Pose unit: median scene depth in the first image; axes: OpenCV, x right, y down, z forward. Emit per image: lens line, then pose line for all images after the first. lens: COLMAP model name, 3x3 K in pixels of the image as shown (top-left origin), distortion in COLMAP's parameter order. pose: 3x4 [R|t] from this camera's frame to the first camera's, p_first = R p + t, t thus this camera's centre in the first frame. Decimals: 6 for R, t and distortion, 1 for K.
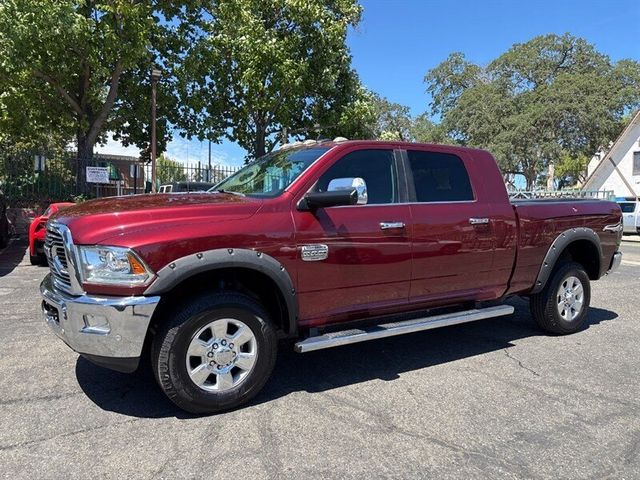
lens RADIAL K [[485.9, 0, 312.1], [0, 485.9, 240.8], [0, 0, 1]] dist [0.021825, -0.008411]
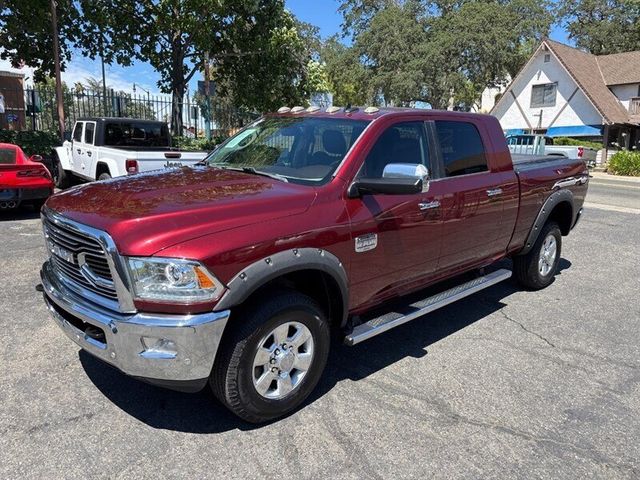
lens RADIAL K [[485.9, 0, 316.6], [0, 485.9, 241.1], [0, 0, 1]] dist [0.046014, -0.048876]
pose [[0.979926, -0.033774, 0.196479, -0.267476], [0.003548, 0.988343, 0.152199, -0.118741], [-0.199329, -0.148447, 0.968624, 0.104013]]
